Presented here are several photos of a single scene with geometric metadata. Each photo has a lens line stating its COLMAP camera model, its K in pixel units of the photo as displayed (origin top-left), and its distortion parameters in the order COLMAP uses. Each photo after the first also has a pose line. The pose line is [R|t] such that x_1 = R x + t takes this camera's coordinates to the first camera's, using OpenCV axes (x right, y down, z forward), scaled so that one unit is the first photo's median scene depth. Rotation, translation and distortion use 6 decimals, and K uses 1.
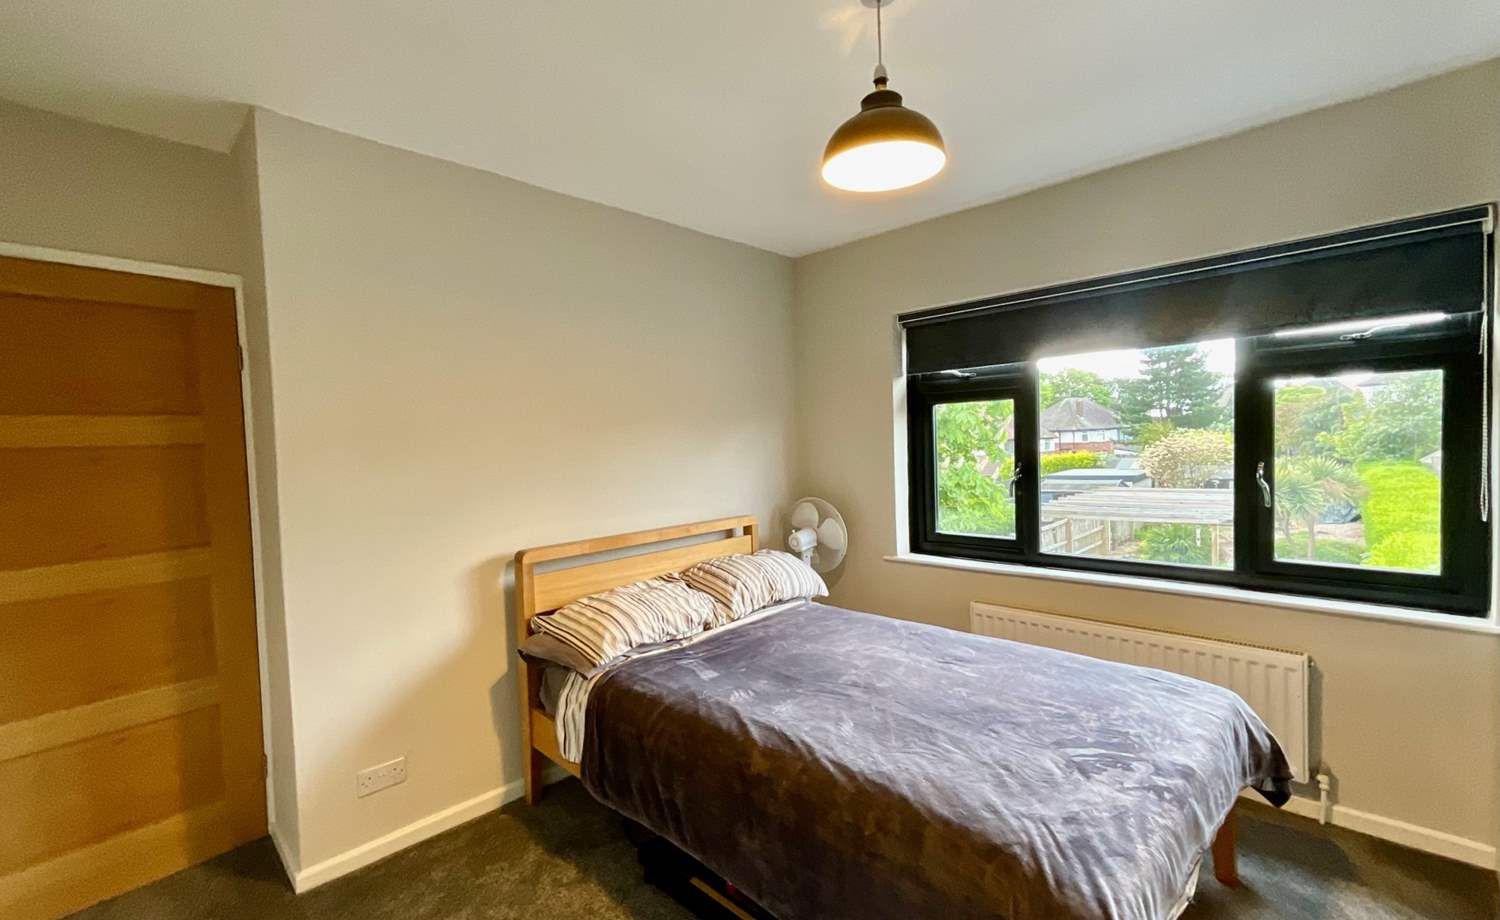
lens RADIAL K [[616.1, 0, 750.0], [0, 616.1, 460.0], [0, 0, 1]] dist [-0.000813, -0.000120]
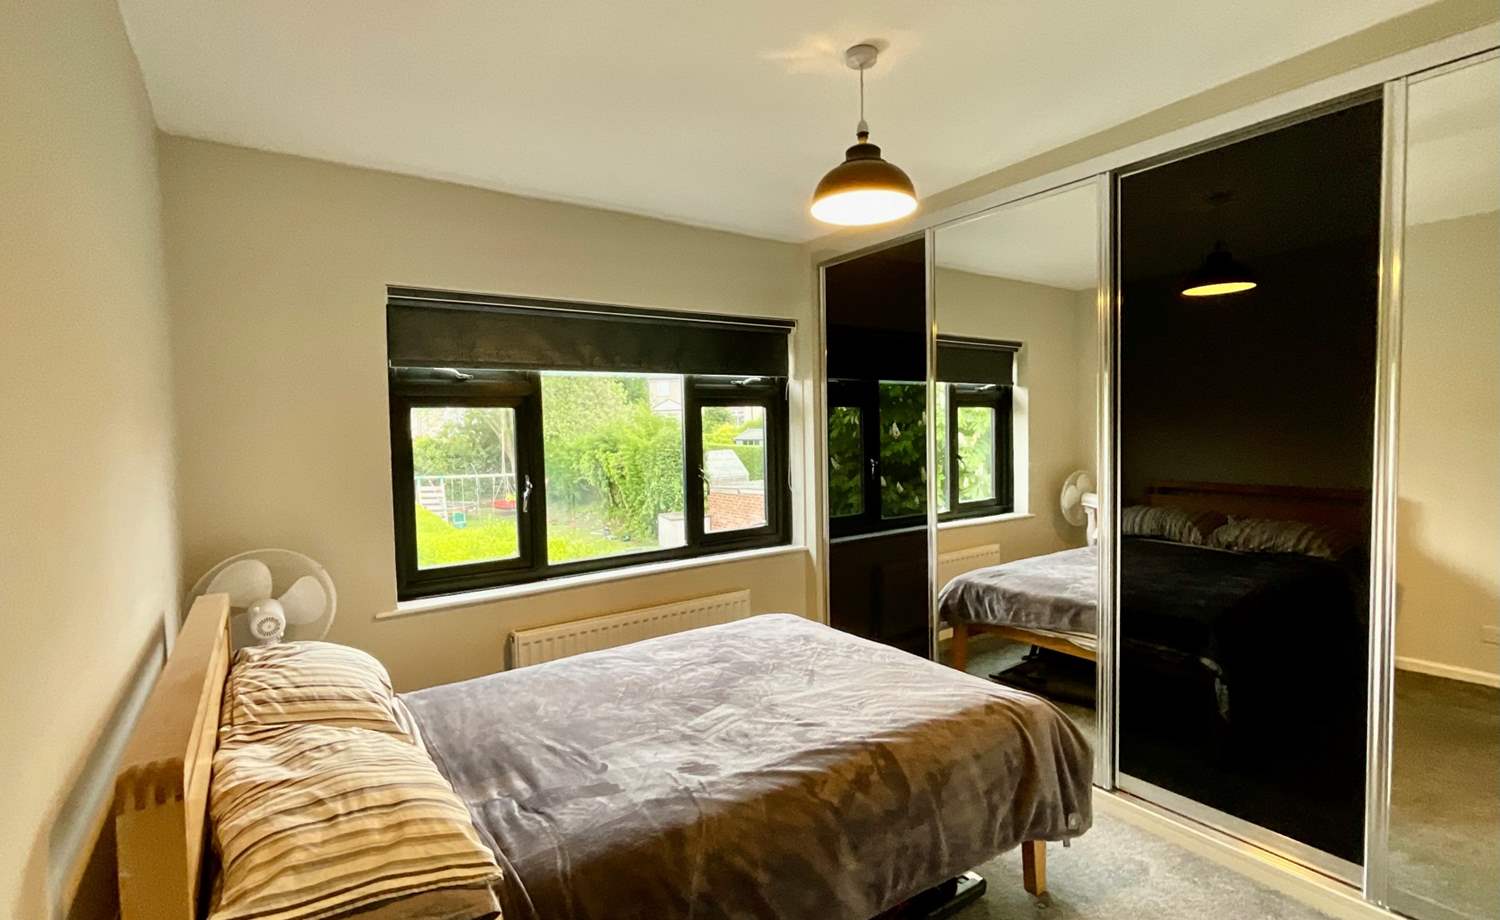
lens RADIAL K [[638.6, 0, 766.2], [0, 638.6, 471.3], [0, 0, 1]] dist [0.020973, 0.000014]
pose [[0.229767, -0.027924, 0.972845, -0.521449], [0.053677, 0.998430, 0.015981, 0.002108], [-0.971764, 0.048548, 0.230905, 0.484505]]
